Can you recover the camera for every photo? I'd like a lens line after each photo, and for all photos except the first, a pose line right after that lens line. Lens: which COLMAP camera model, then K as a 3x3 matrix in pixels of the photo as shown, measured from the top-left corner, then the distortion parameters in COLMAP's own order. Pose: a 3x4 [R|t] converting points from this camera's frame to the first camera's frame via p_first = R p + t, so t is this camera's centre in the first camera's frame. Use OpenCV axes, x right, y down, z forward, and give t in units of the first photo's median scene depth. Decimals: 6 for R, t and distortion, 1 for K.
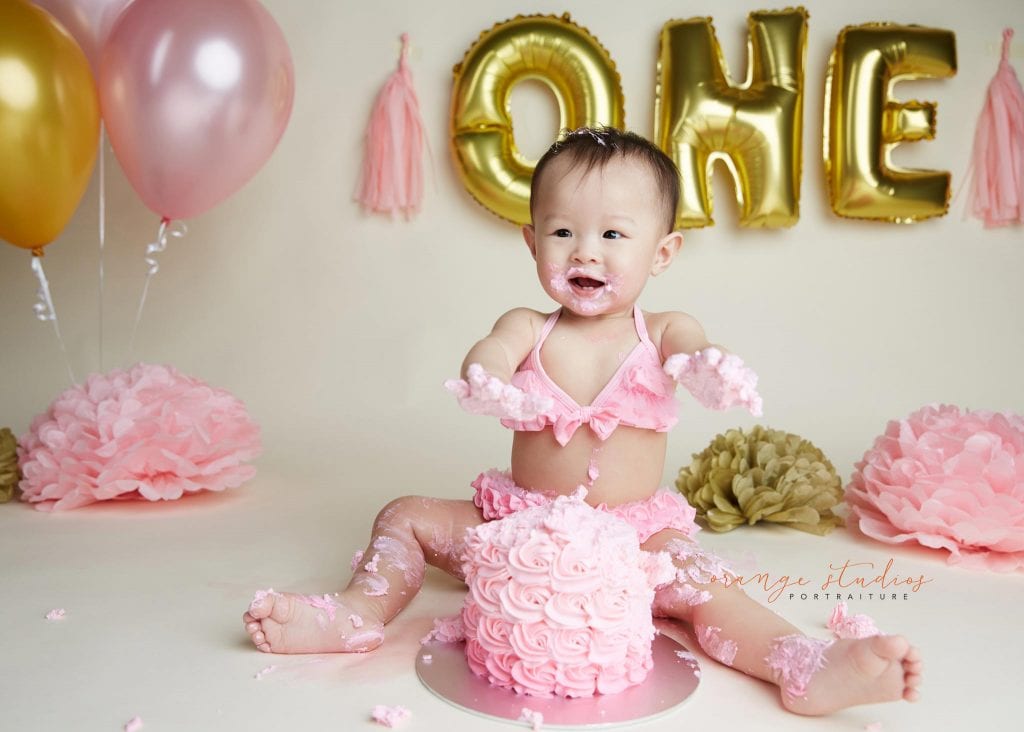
lens RADIAL K [[870.0, 0, 508.4], [0, 870.0, 369.5], [0, 0, 1]] dist [-0.010851, 0.005125]
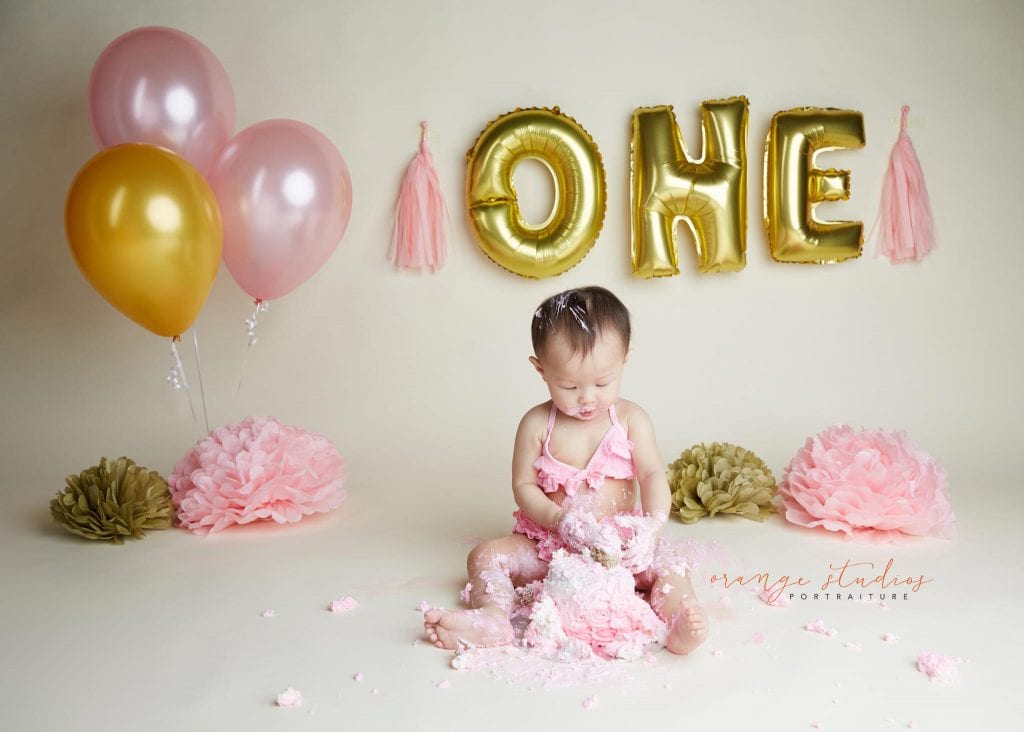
lens RADIAL K [[892.3, 0, 518.9], [0, 892.3, 366.9], [0, 0, 1]] dist [-0.005253, 0.003248]
pose [[0.998156, -0.046708, 0.038777, -0.056349], [0.044352, 0.997240, 0.059537, -0.122077], [-0.041451, -0.057707, 0.997473, -0.307292]]
